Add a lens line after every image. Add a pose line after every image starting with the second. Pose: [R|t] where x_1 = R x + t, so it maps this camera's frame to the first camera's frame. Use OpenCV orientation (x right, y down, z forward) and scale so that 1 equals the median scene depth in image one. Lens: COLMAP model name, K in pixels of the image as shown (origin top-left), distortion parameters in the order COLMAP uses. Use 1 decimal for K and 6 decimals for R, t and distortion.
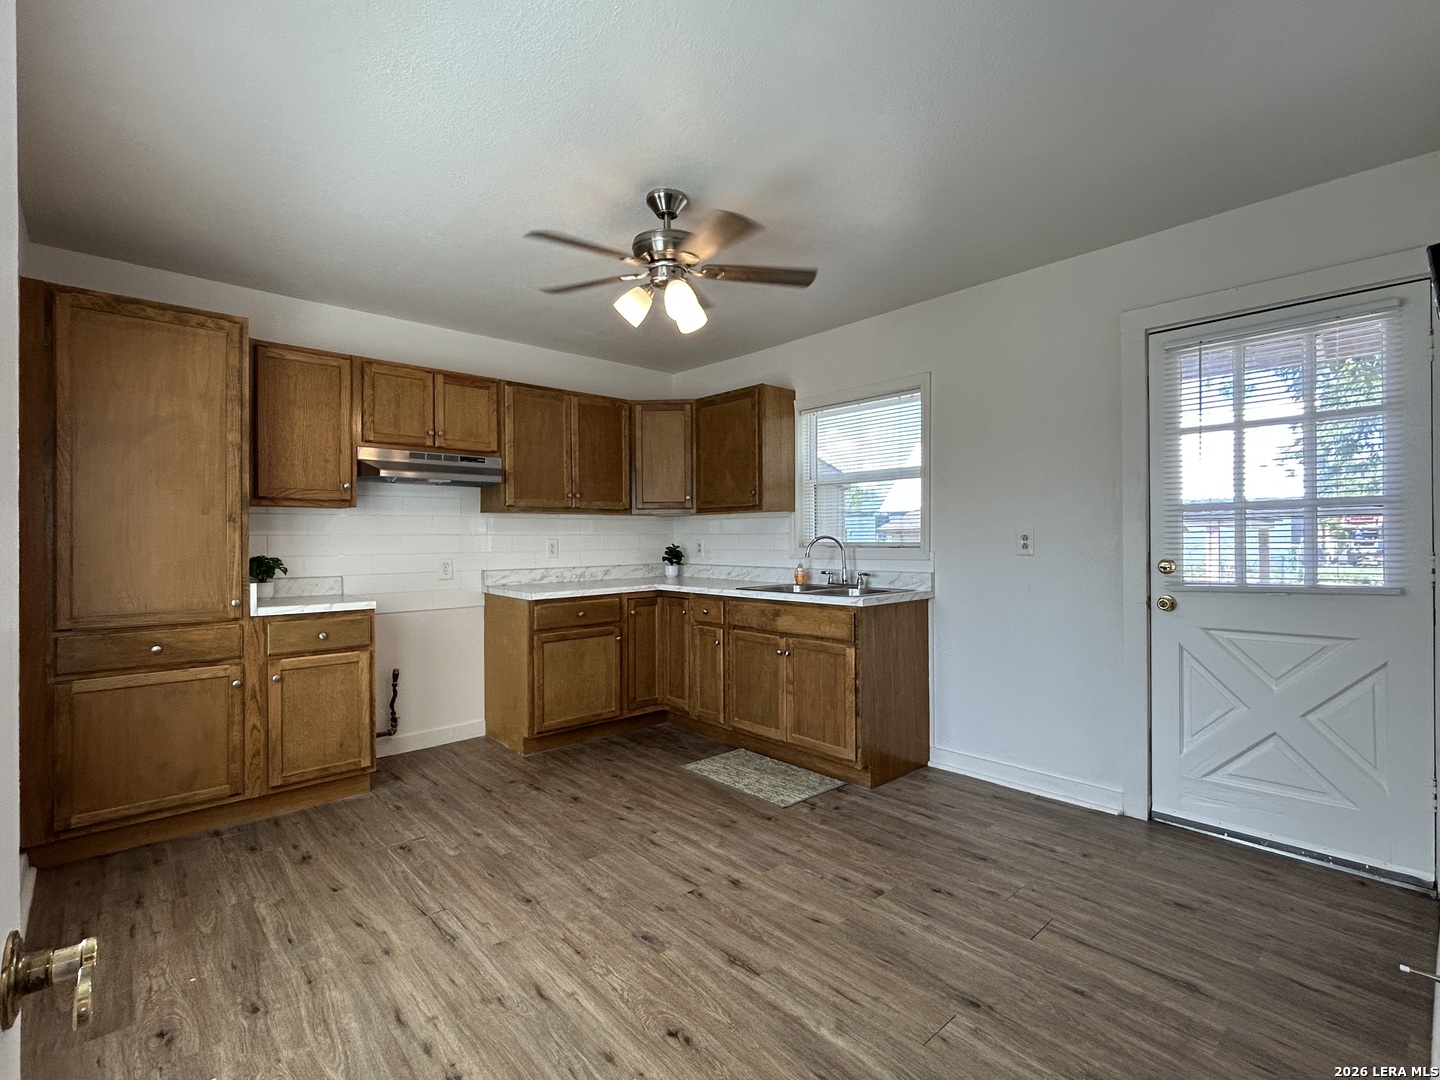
lens RADIAL K [[683.0, 0, 719.7], [0, 683.0, 533.7], [0, 0, 1]] dist [0.001324, 0.004296]
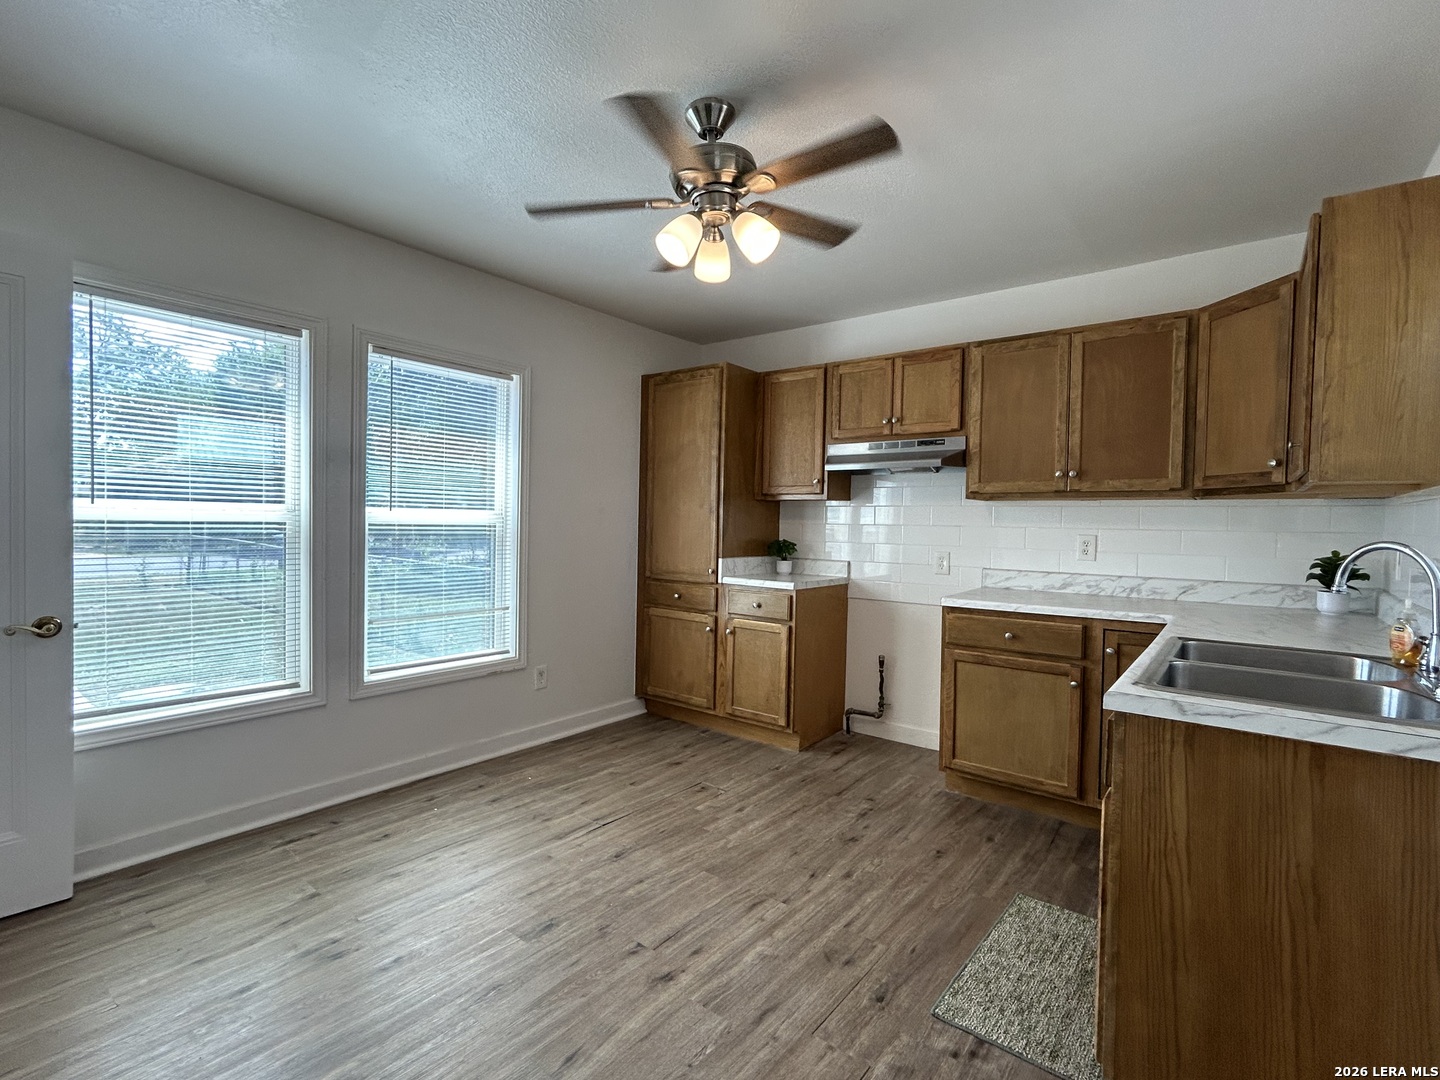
lens RADIAL K [[683.0, 0, 712.5], [0, 683.0, 535.8], [0, 0, 1]] dist [0.001324, 0.004296]
pose [[0.161182, 0.029070, -0.986496, 0.658669], [-0.011933, 0.999550, 0.027505, -0.009930], [0.986852, 0.007338, 0.161457, 0.779401]]
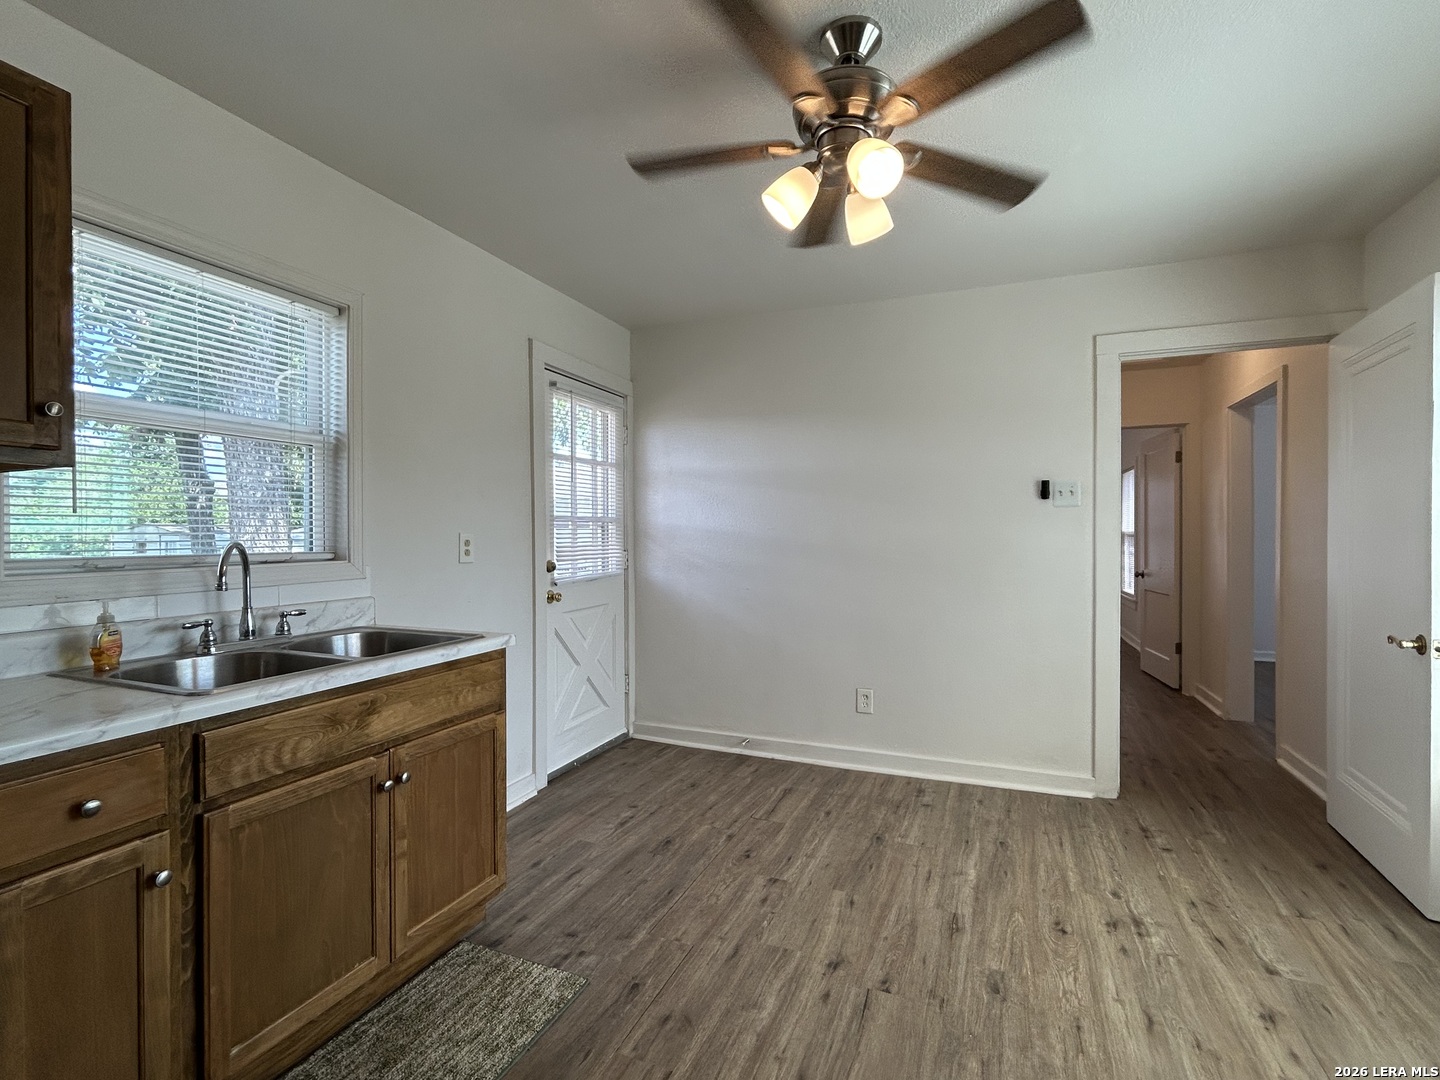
lens RADIAL K [[683.0, 0, 715.3], [0, 683.0, 548.2], [0, 0, 1]] dist [0.001324, 0.004296]
pose [[-0.425582, -0.009510, 0.904870, -0.550235], [-0.002752, 0.999954, 0.009215, 0.003880], [-0.904915, 0.001431, -0.425589, 1.246292]]
